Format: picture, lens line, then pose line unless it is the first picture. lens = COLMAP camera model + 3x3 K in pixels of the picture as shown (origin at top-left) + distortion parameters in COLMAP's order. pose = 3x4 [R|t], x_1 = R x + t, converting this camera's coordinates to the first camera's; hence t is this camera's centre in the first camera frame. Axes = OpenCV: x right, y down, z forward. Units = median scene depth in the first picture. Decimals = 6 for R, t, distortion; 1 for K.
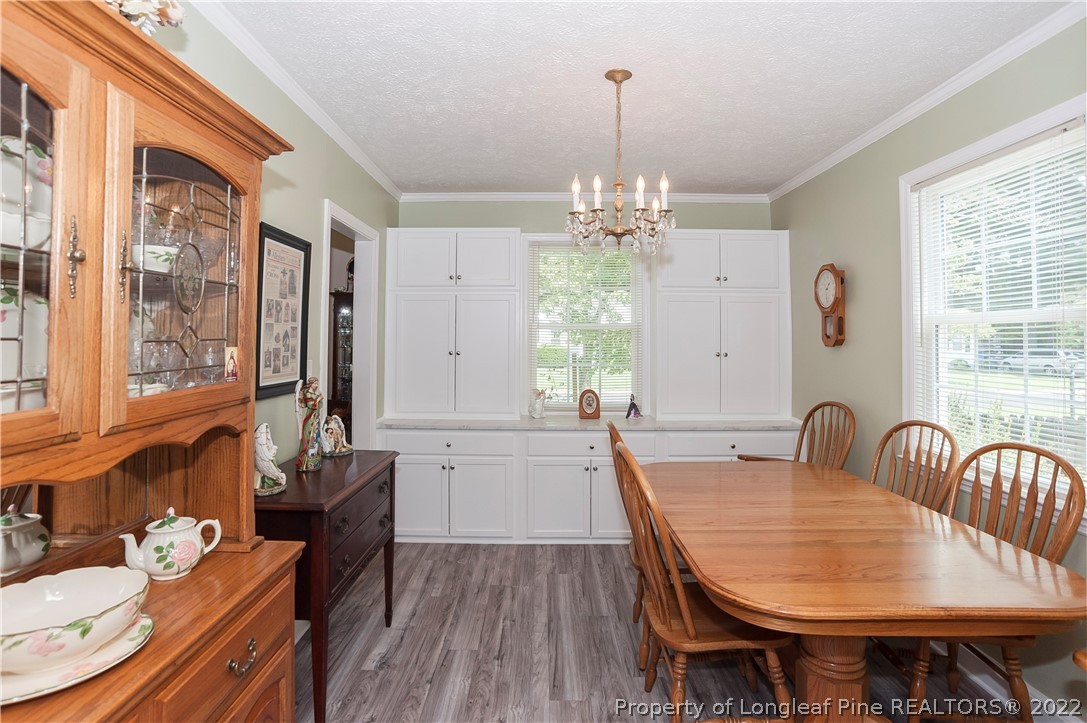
lens RADIAL K [[570.7, 0, 539.6], [0, 570.7, 323.7], [0, 0, 1]] dist [-0.072463, 0.038188]
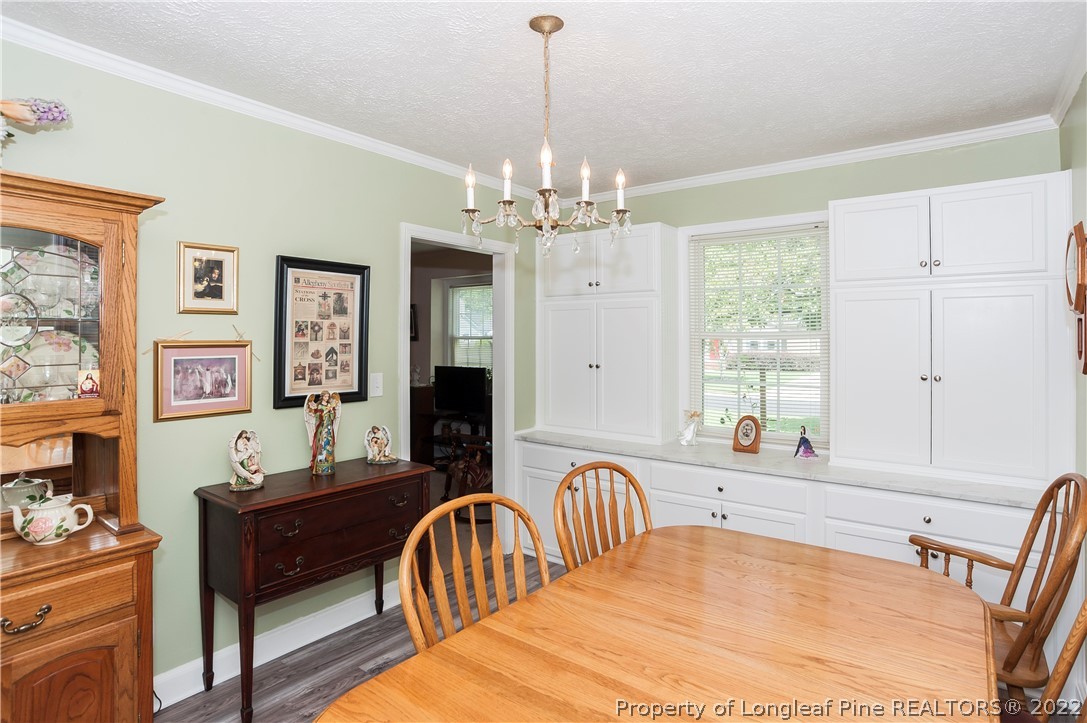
lens RADIAL K [[574.4, 0, 553.1], [0, 574.4, 328.3], [0, 0, 1]] dist [-0.083796, 0.039946]
pose [[0.806742, -0.012127, -0.590780, 0.592319], [0.017041, 0.999851, 0.002747, -0.022181], [0.590658, -0.012284, 0.806828, 0.354141]]
